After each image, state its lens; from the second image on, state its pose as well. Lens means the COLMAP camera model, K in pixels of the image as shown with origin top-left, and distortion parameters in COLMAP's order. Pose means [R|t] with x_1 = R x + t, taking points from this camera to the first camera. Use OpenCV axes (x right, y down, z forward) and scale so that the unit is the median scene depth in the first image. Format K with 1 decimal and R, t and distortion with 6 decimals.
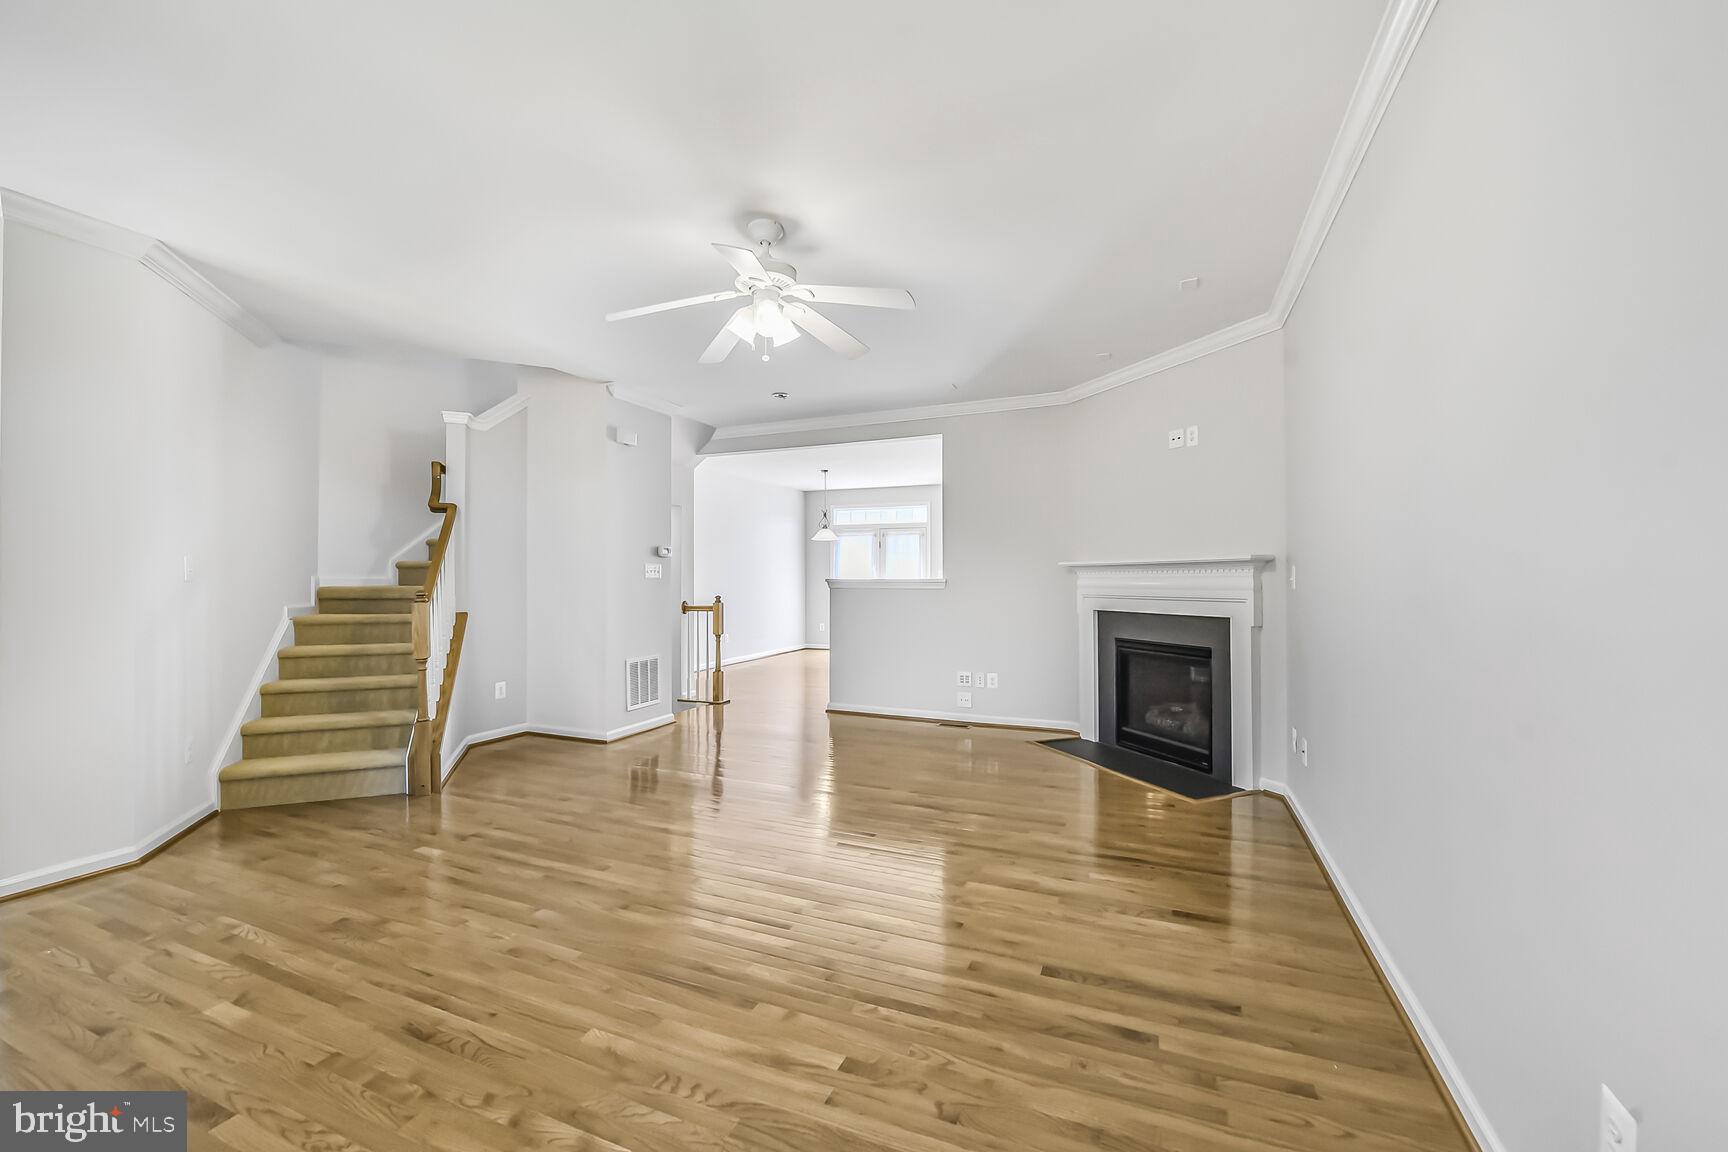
lens RADIAL K [[715.8, 0, 868.4], [0, 715.8, 573.6], [0, 0, 1]] dist [-0.008971, -0.000916]
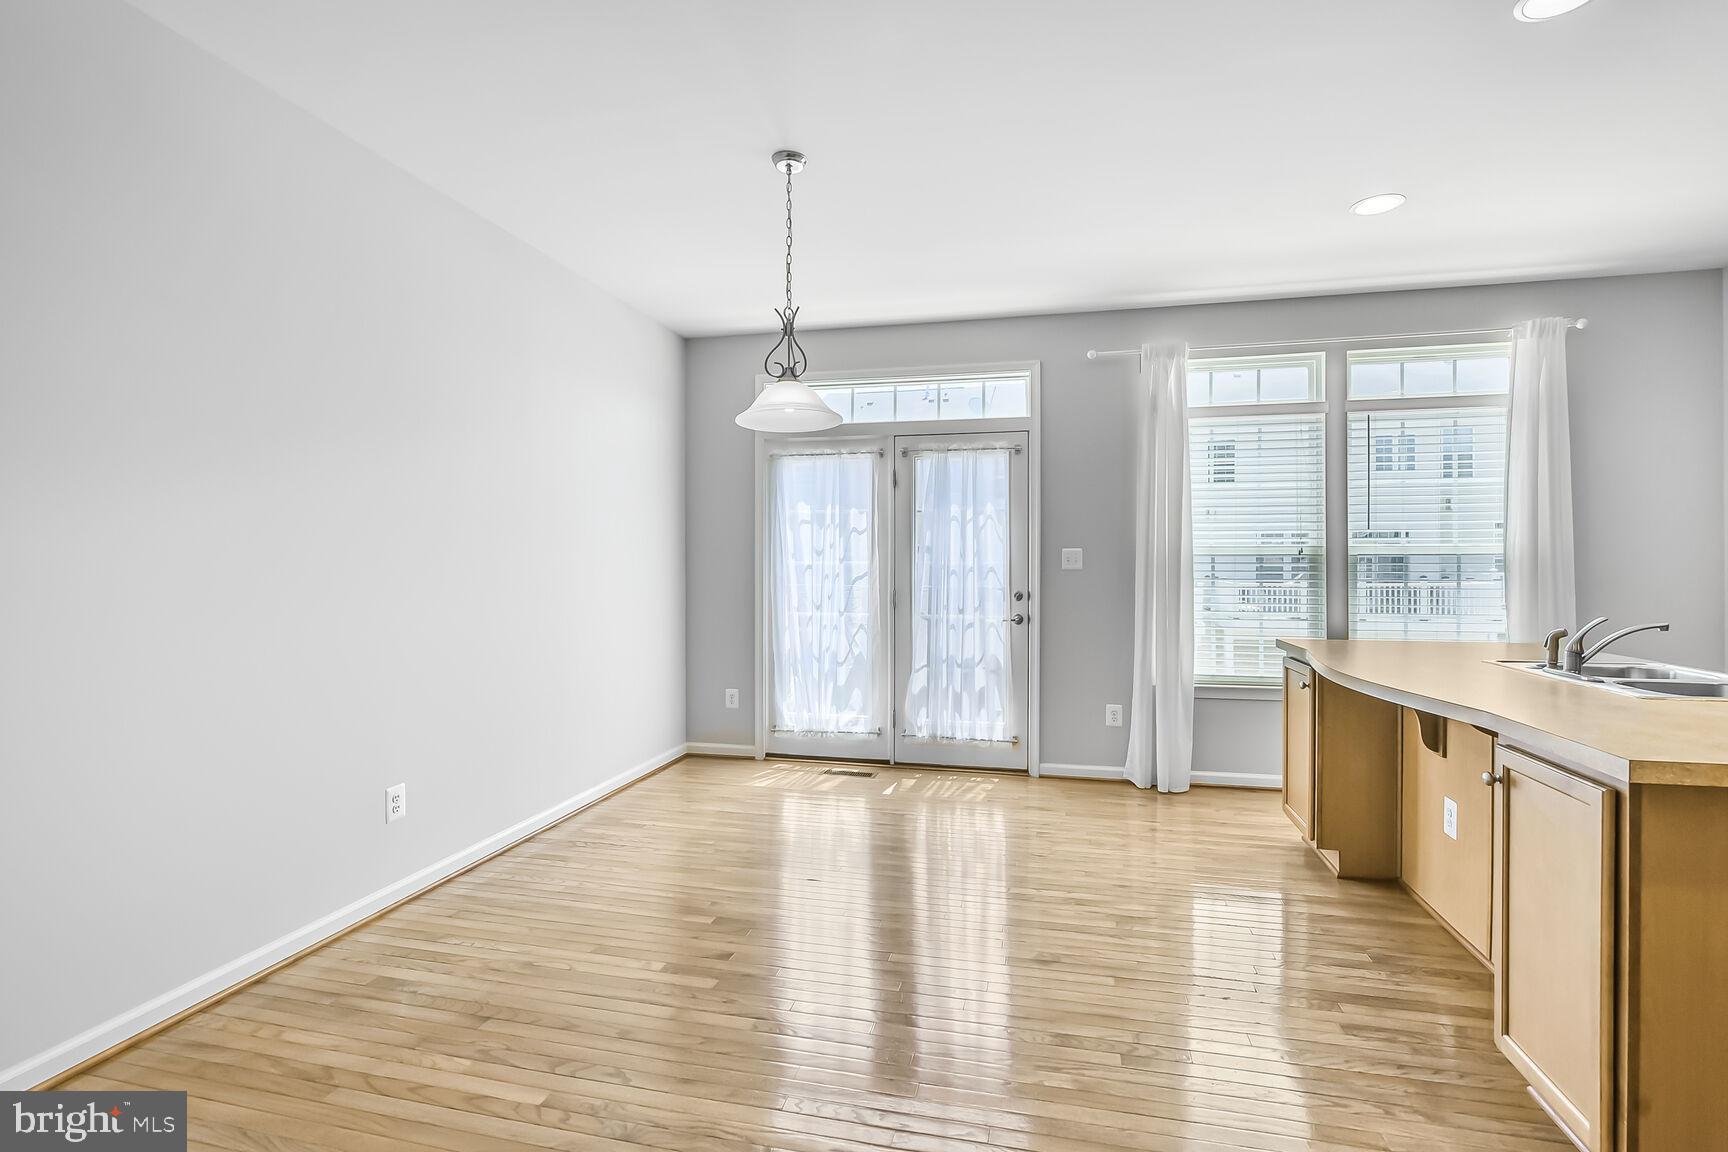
lens RADIAL K [[807.1, 0, 868.9], [0, 807.1, 568.3], [0, 0, 1]] dist [-0.004708, -0.000906]
pose [[0.987170, -0.006598, 0.159537, -0.156937], [0.003494, 0.999799, 0.019729, -0.006991], [-0.159635, -0.018919, 0.986995, 1.426265]]
